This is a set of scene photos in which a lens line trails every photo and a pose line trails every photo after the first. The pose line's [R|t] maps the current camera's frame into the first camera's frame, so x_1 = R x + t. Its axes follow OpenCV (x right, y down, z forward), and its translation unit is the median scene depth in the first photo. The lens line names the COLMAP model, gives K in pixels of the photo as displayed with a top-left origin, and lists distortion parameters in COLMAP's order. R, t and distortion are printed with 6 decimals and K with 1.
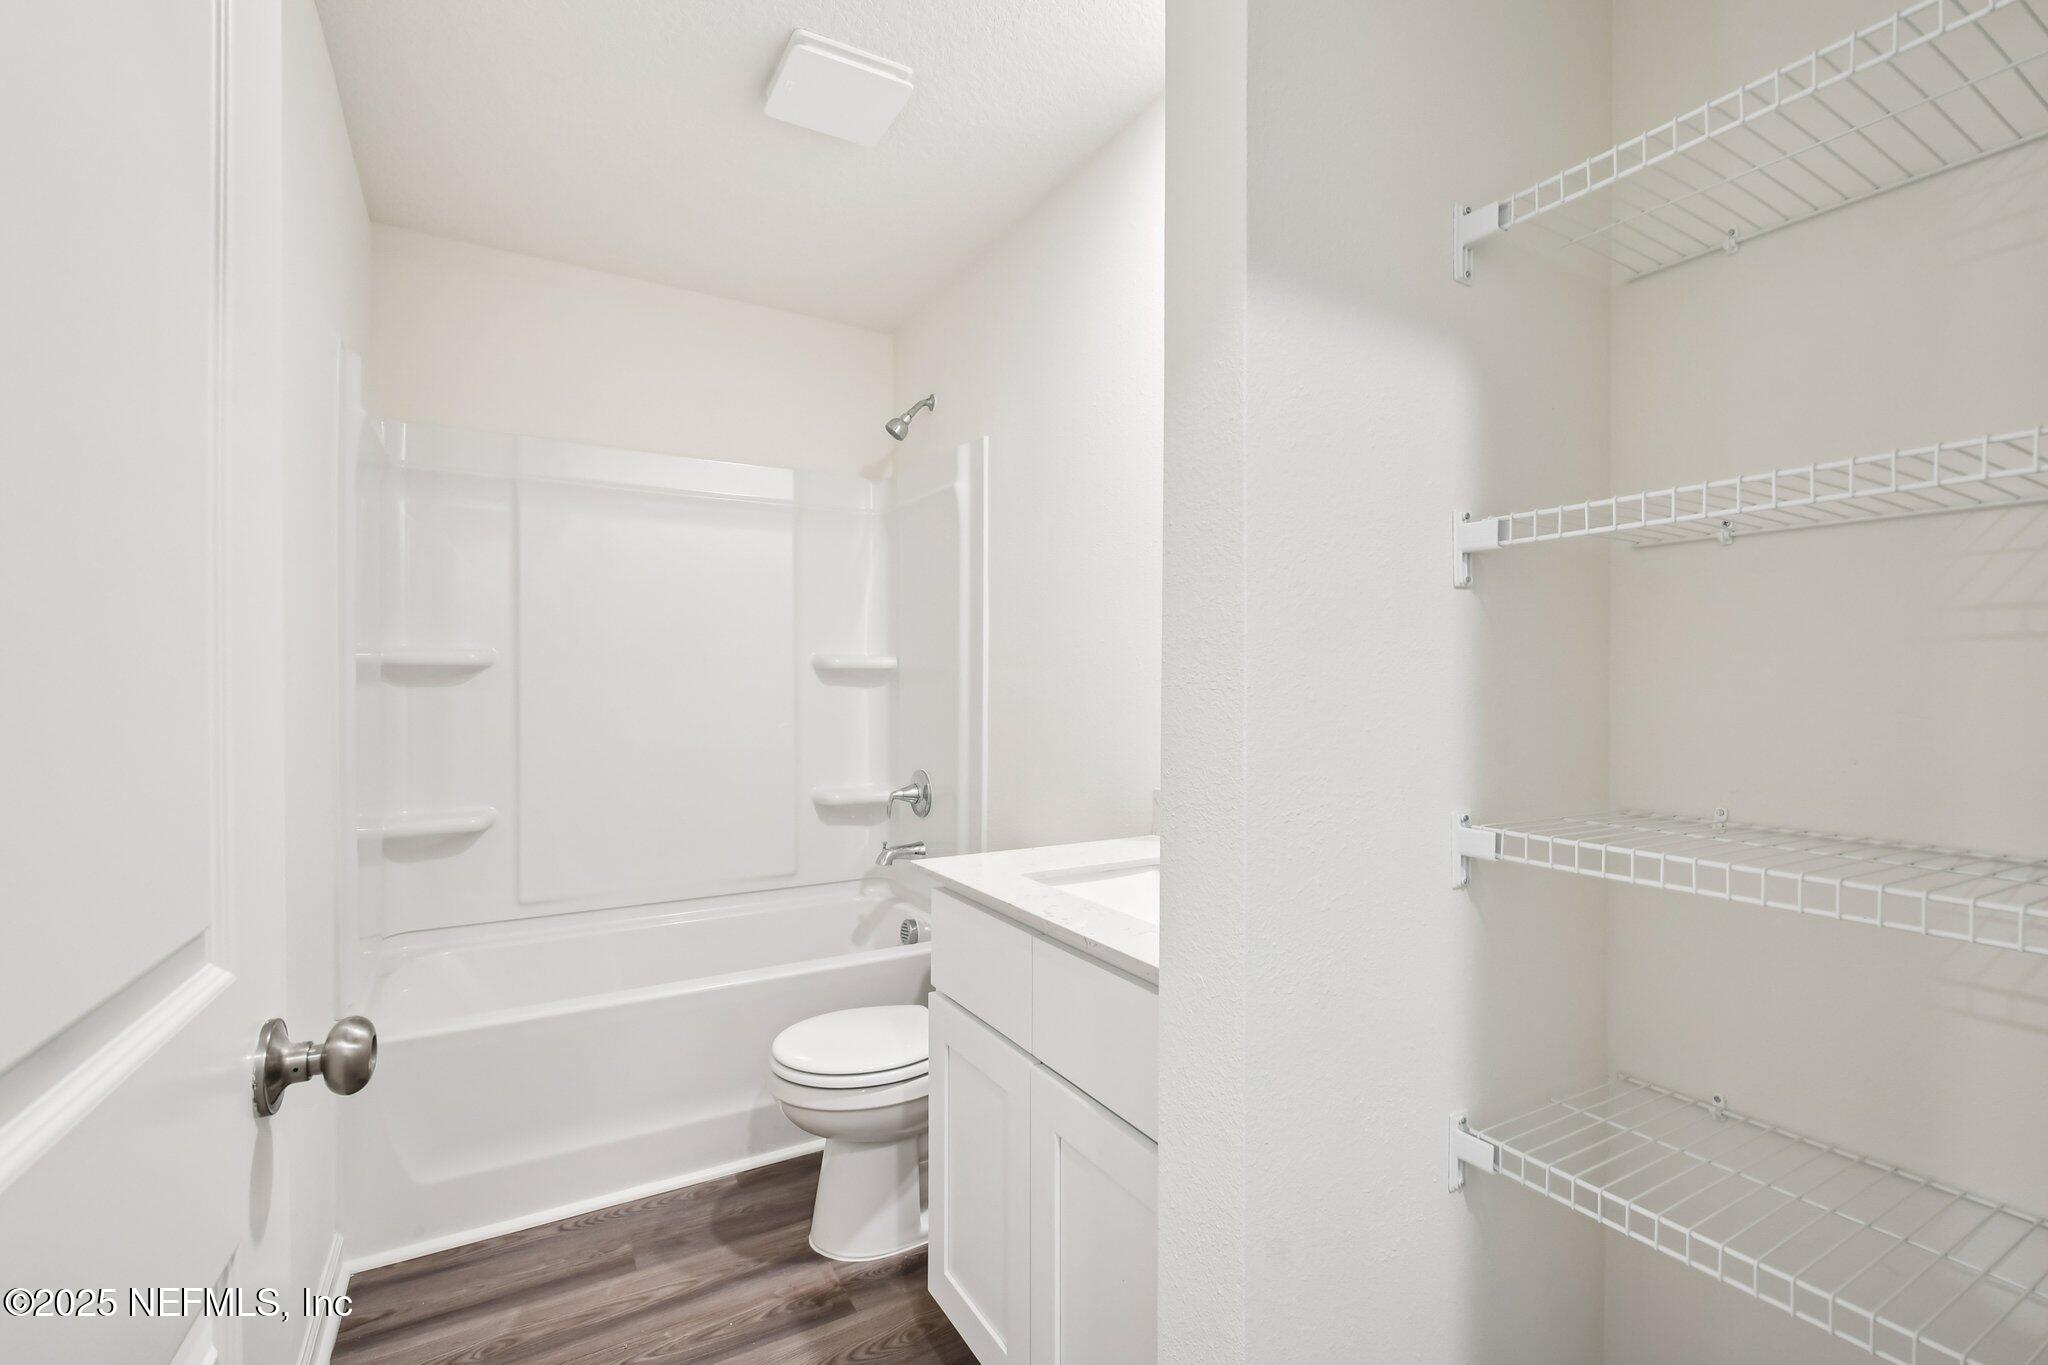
lens RADIAL K [[913.4, 0, 1018.6], [0, 913.4, 685.9], [0, 0, 1]] dist [0.003853, -0.001248]
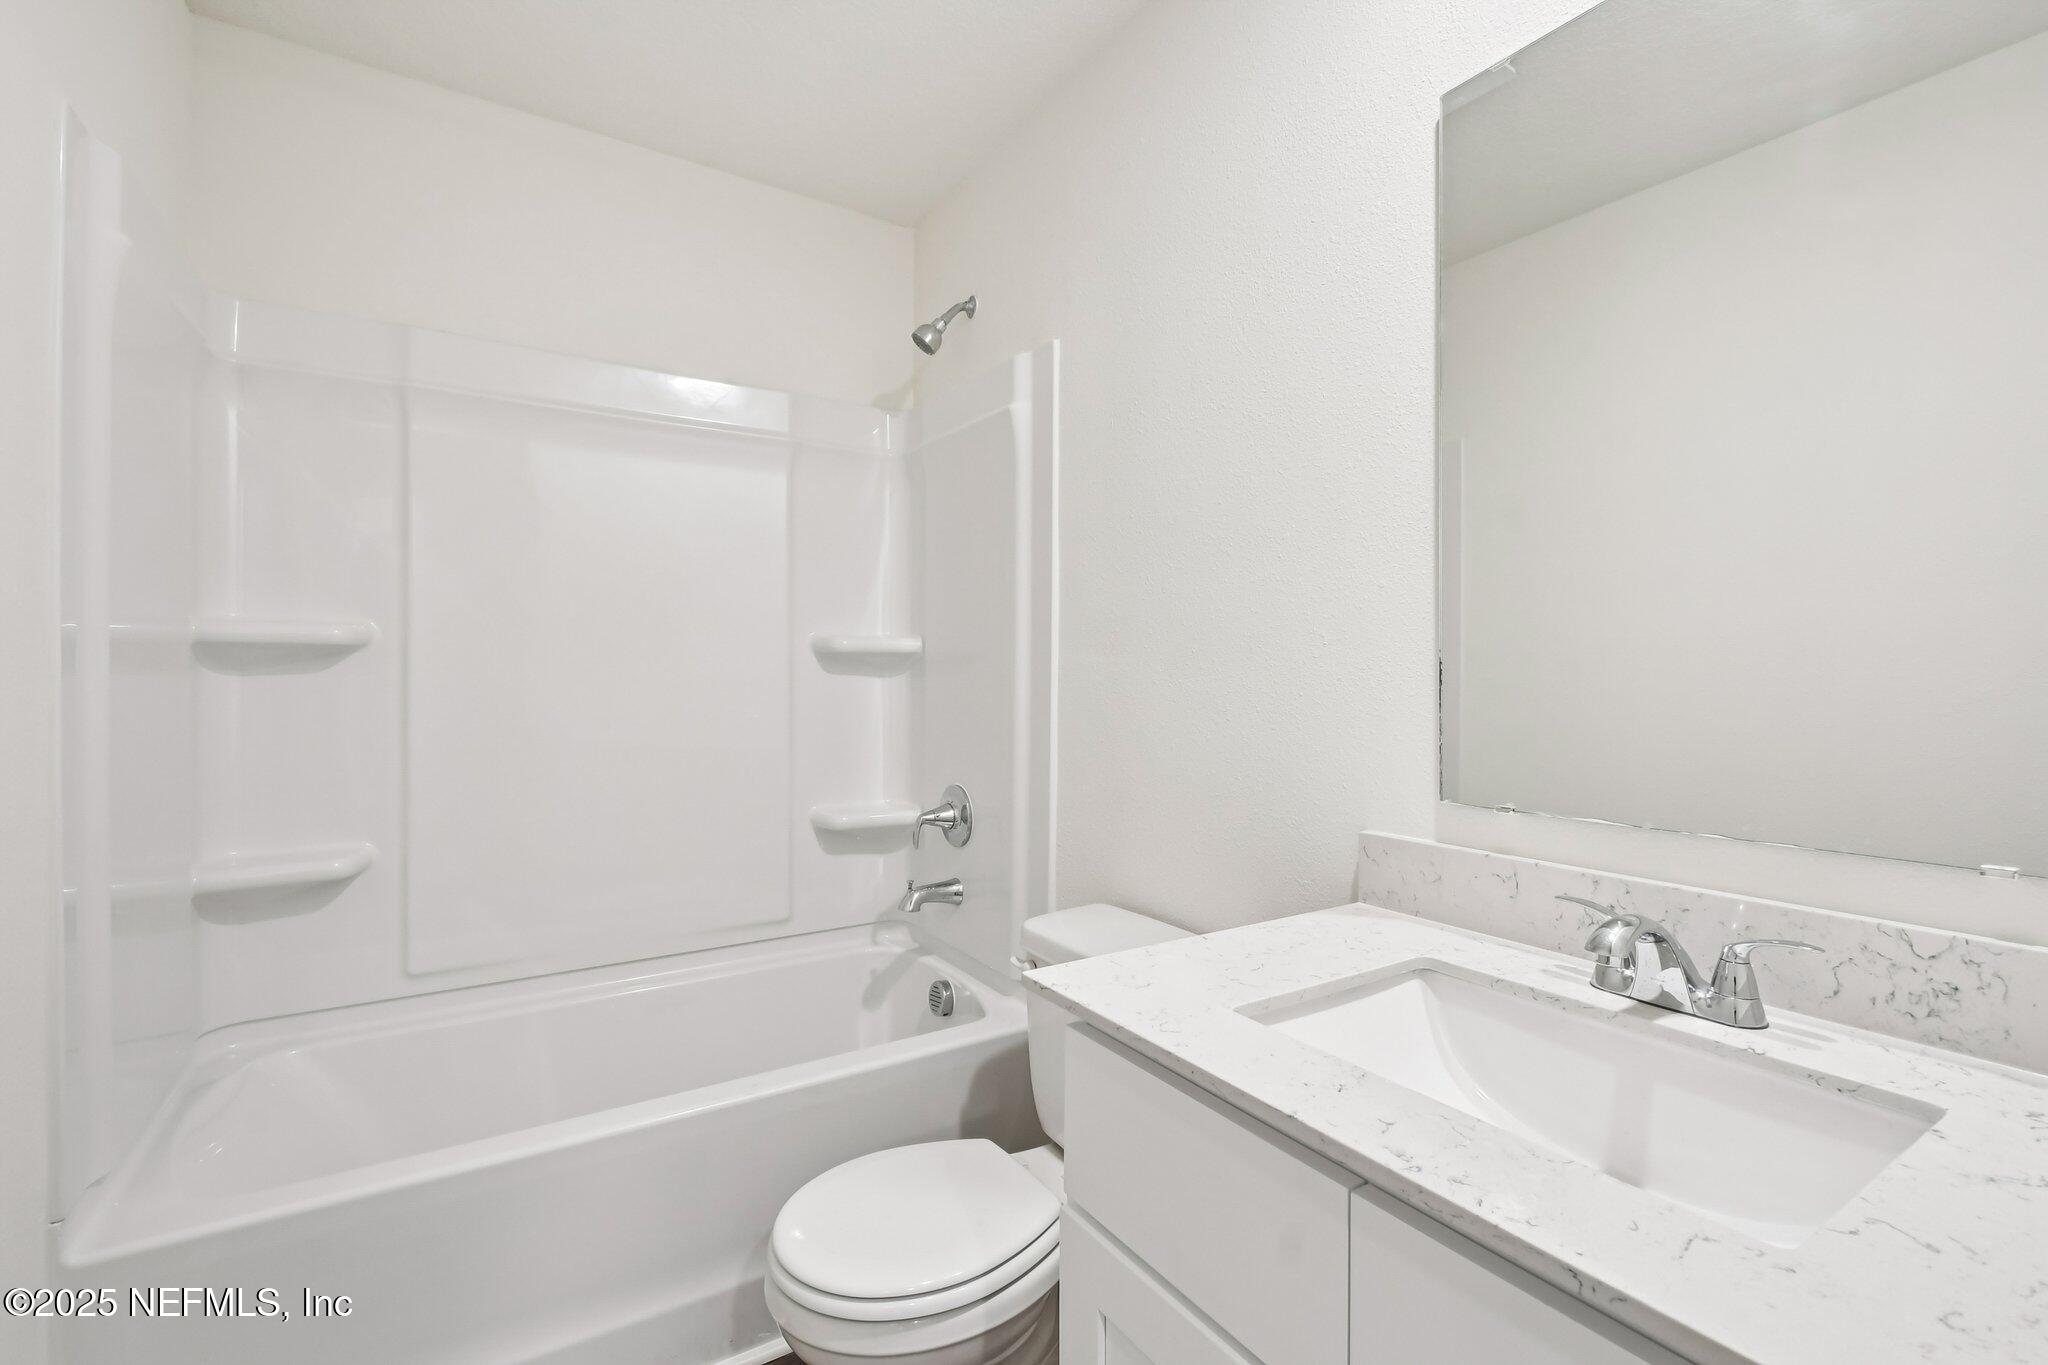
lens RADIAL K [[913.4, 0, 1030.4], [0, 913.4, 671.7], [0, 0, 1]] dist [0.003853, -0.001248]
pose [[0.998890, 0.003408, 0.046980, -0.081817], [-0.003346, 0.999993, -0.001408, -0.002014], [-0.046984, 0.001249, 0.998895, 0.232931]]
